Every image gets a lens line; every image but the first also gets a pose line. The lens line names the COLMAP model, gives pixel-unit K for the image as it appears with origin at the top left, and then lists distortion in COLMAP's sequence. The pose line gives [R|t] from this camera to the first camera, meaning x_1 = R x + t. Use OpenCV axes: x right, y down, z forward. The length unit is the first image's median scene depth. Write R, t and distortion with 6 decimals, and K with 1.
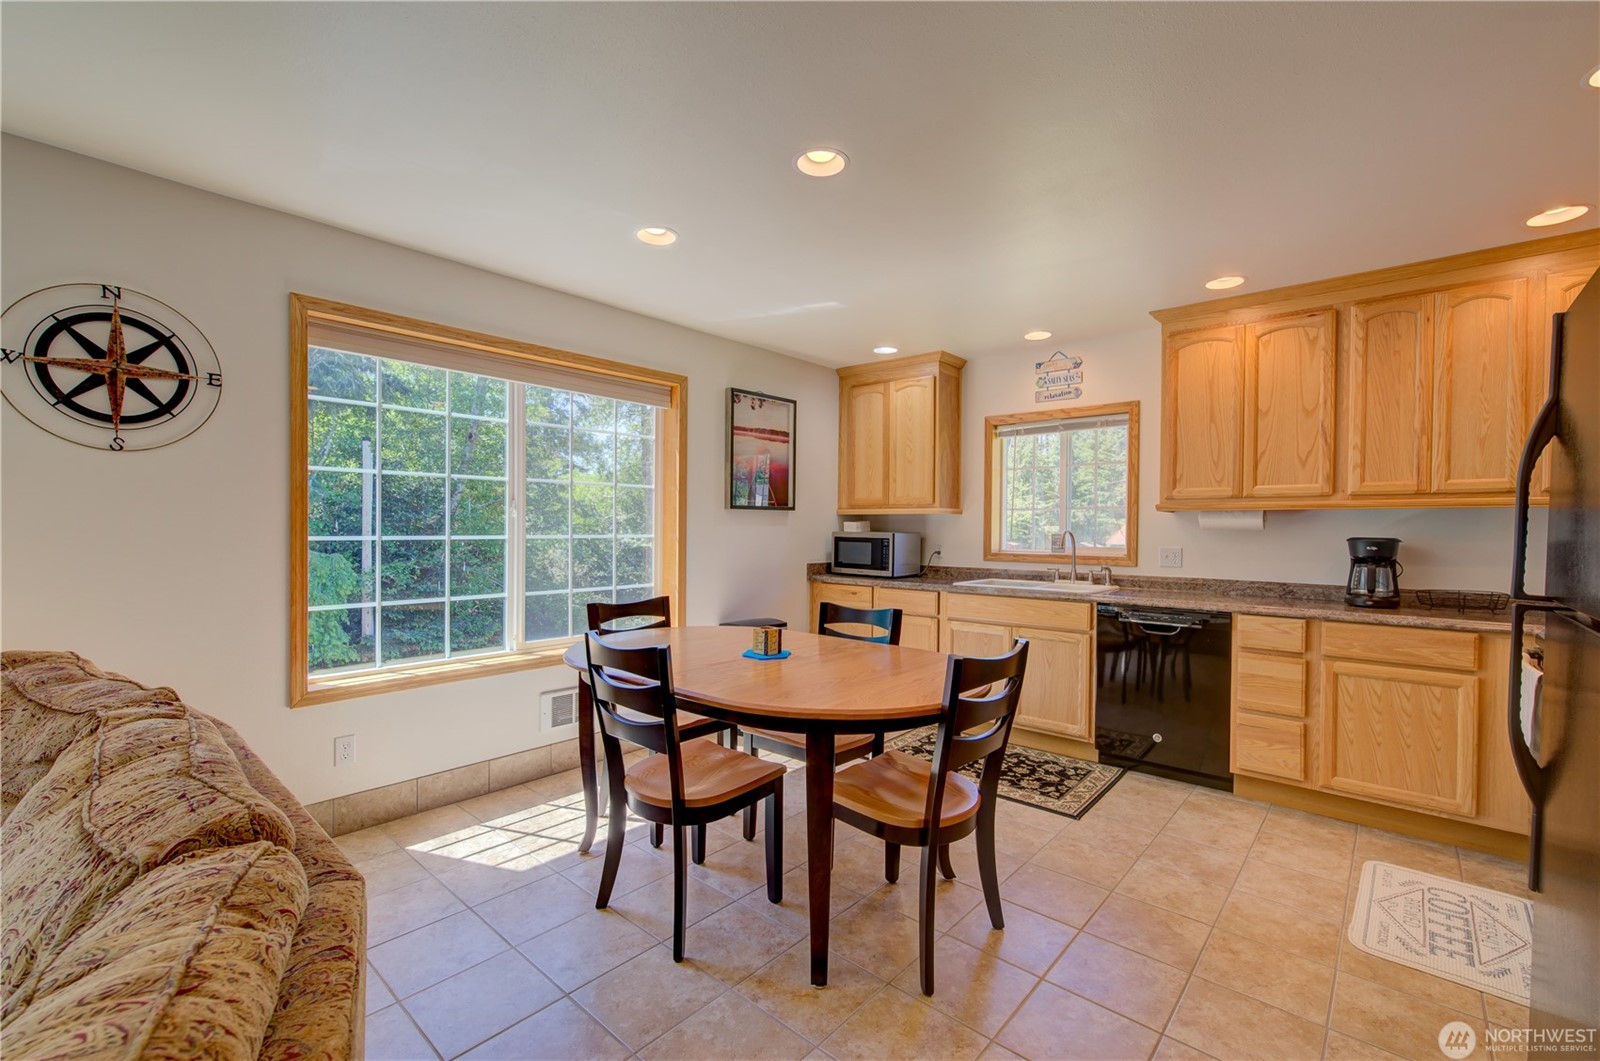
lens RADIAL K [[684.0, 0, 800.0], [0, 684.0, 530.5], [0, 0, 1]] dist [-0.002729, -0.000006]
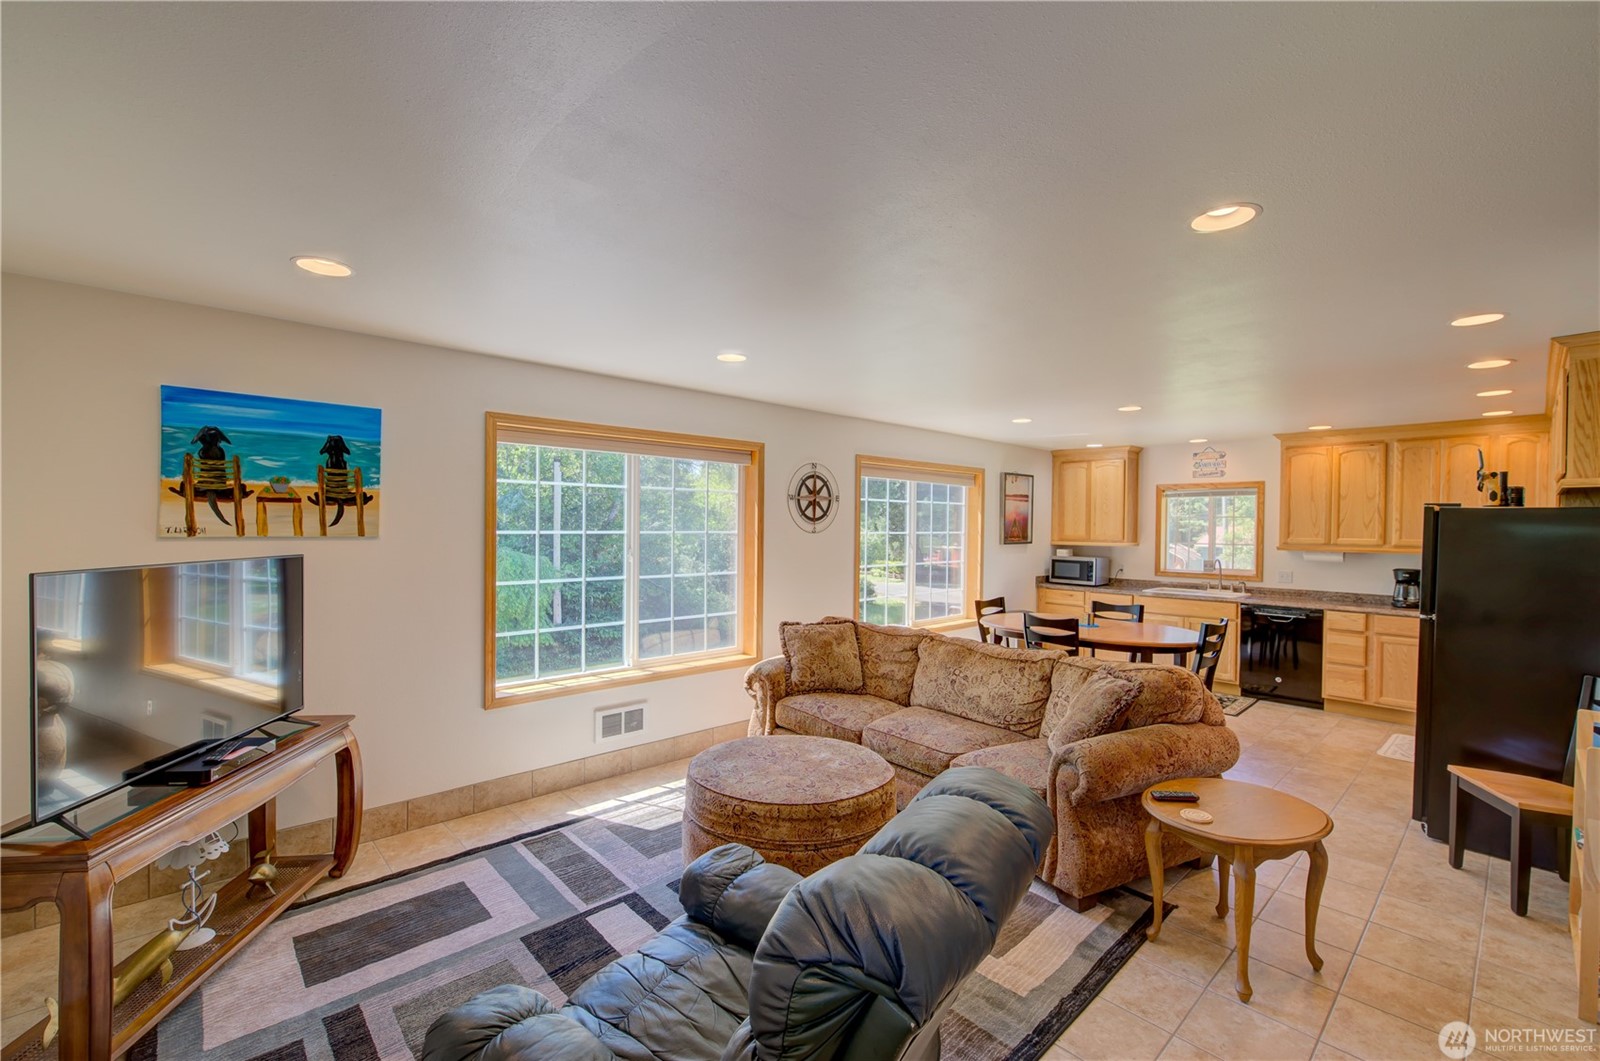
lens RADIAL K [[678.9, 0, 802.4], [0, 678.9, 530.9], [0, 0, 1]] dist [0.001178, 0.000449]
pose [[0.995410, 0.002440, -0.095676, -0.545905], [-0.002180, 0.999994, 0.002824, -0.086937], [0.095682, -0.002602, 0.995409, -0.884334]]
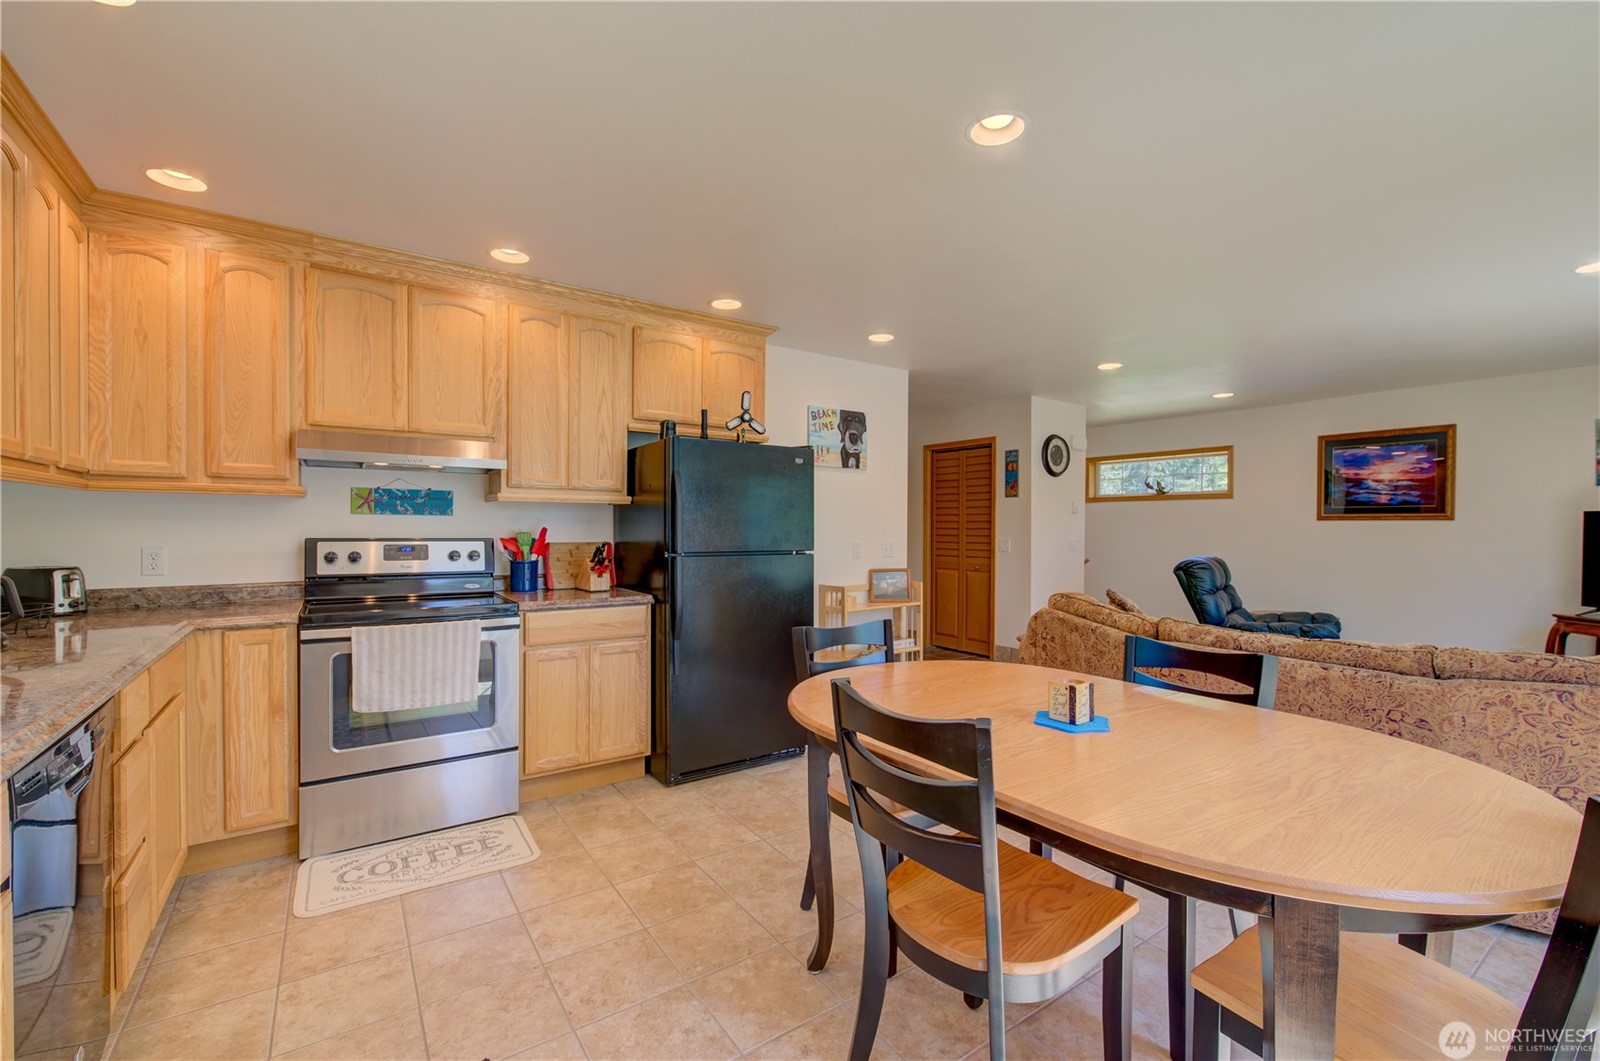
lens RADIAL K [[678.9, 0, 802.4], [0, 678.9, 530.9], [0, 0, 1]] dist [0.001178, 0.000449]
pose [[-0.972417, -0.016623, 0.232656, 0.041290], [-0.014619, 0.999840, 0.010335, -0.003189], [-0.232790, 0.006649, -0.972504, 1.273985]]
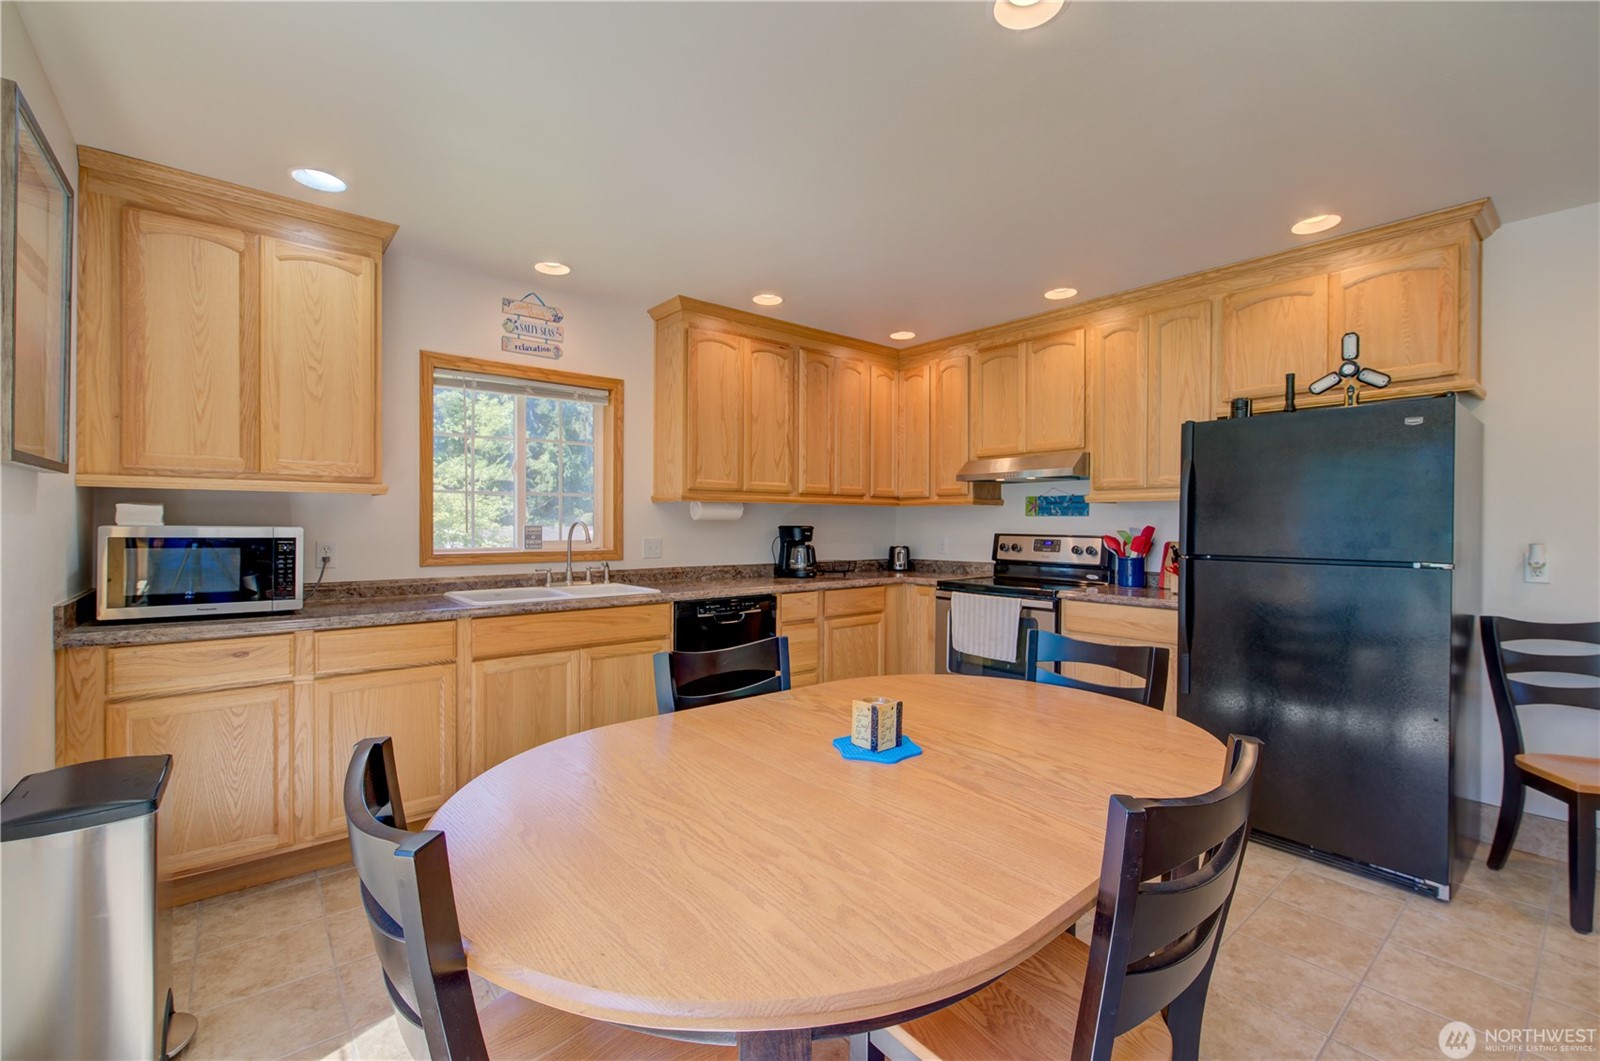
lens RADIAL K [[678.9, 0, 802.4], [0, 678.9, 530.9], [0, 0, 1]] dist [0.001178, 0.000449]
pose [[0.157614, -0.022120, 0.987253, -0.452246], [-0.000347, 0.999748, 0.022456, -0.008440], [-0.987501, -0.003882, 0.157566, 0.738783]]
